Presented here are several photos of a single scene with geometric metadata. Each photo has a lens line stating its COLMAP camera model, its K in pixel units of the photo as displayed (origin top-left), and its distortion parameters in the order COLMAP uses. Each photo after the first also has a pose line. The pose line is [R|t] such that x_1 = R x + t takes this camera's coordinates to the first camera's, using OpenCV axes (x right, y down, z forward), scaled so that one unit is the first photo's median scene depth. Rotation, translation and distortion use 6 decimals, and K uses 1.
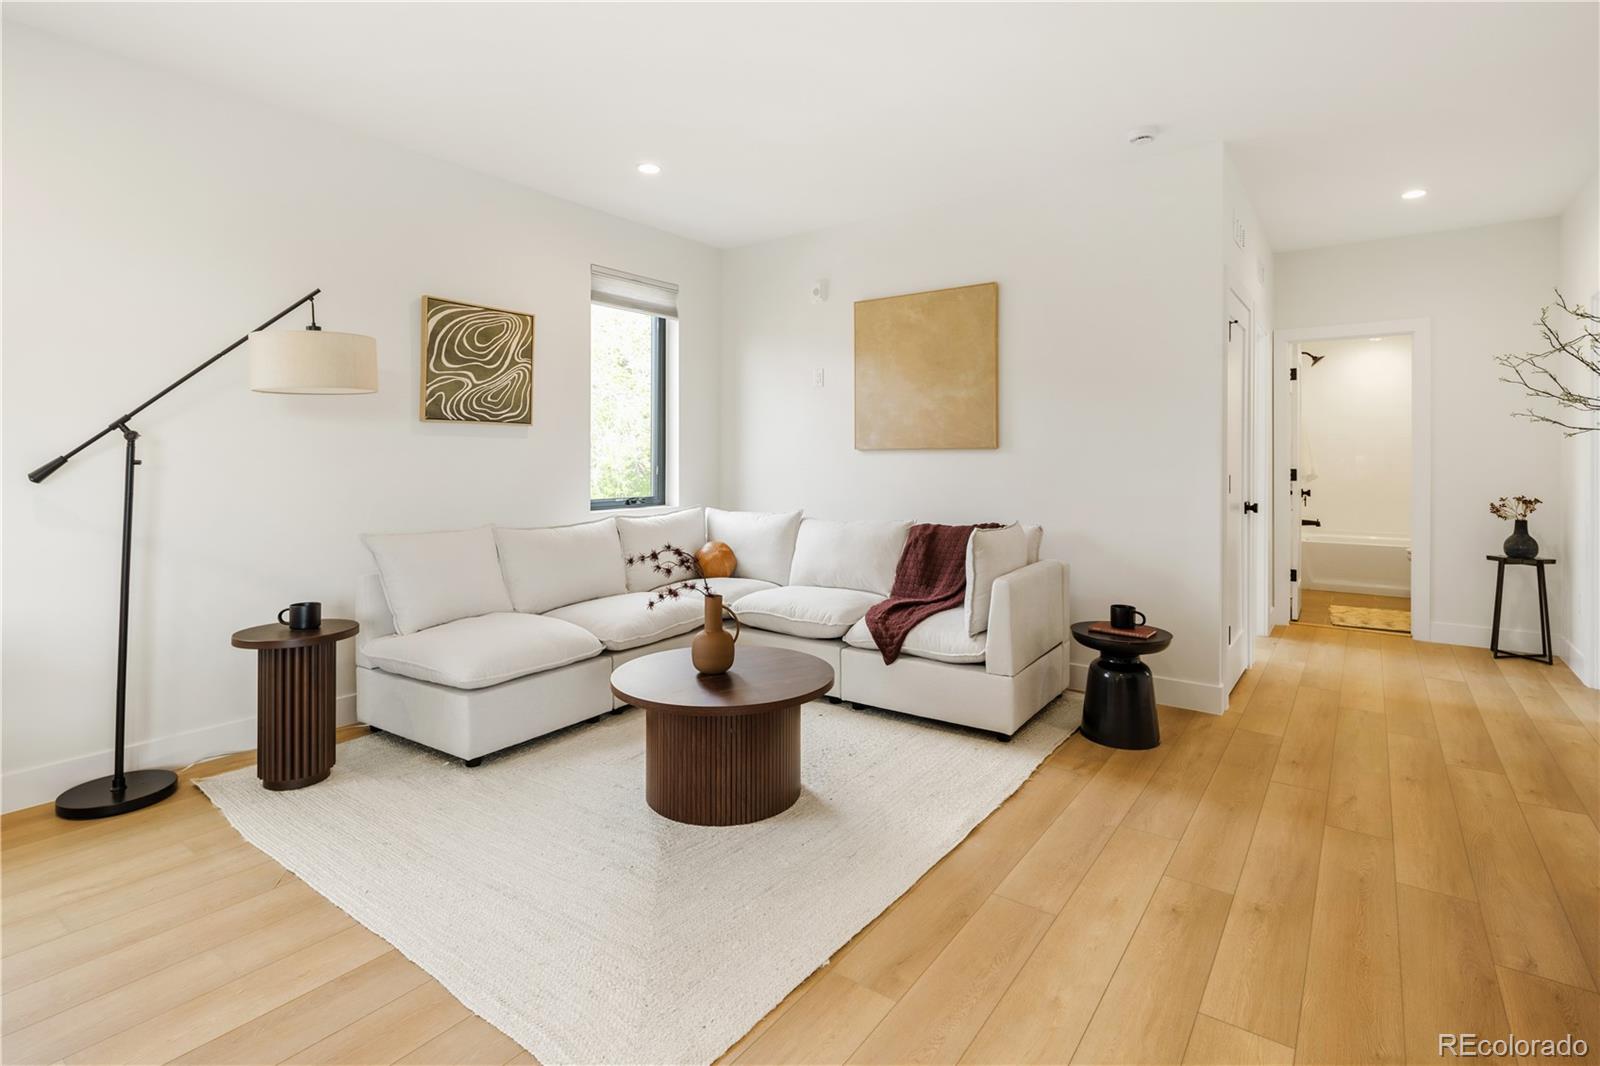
lens RADIAL K [[778.6, 0, 790.1], [0, 778.6, 453.1], [0, 0, 1]] dist [0.012706, -0.009229]
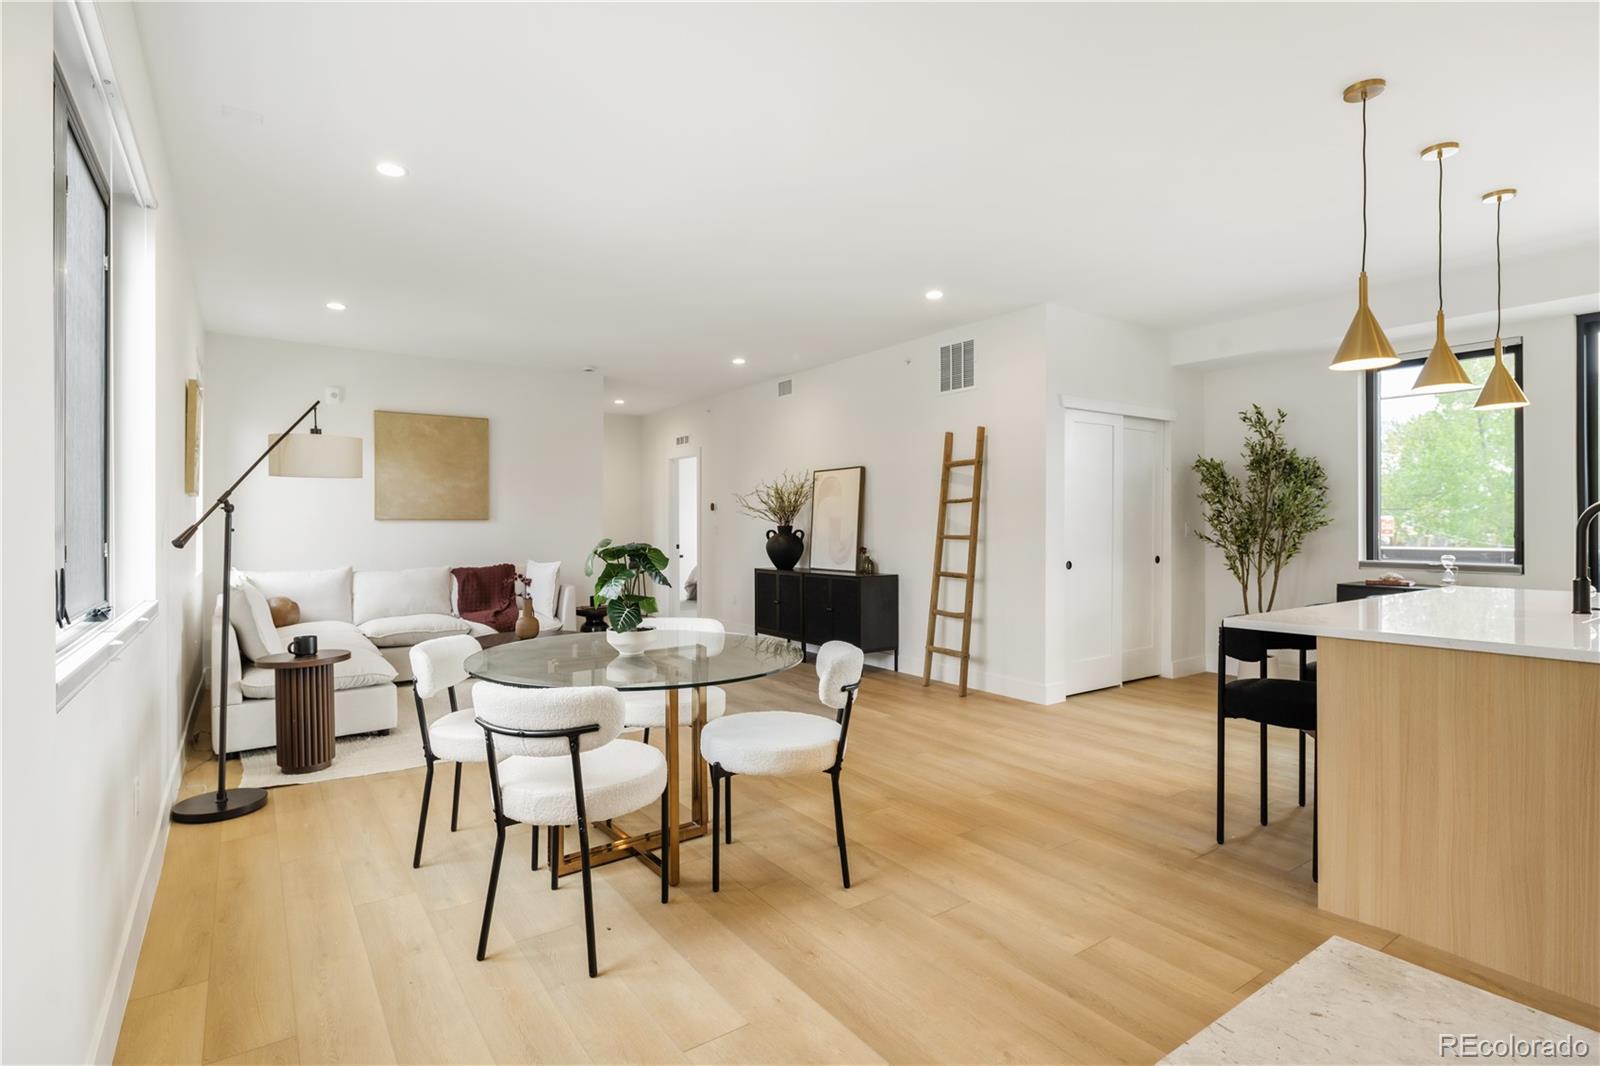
lens RADIAL K [[783.8, 0, 797.0], [0, 783.8, 514.4], [0, 0, 1]] dist [0.002812, 0.000410]
pose [[0.314604, 0.009511, 0.949175, -1.234372], [-0.002602, 0.999955, -0.009157, -0.003582], [-0.949220, 0.000411, 0.314614, -0.159659]]
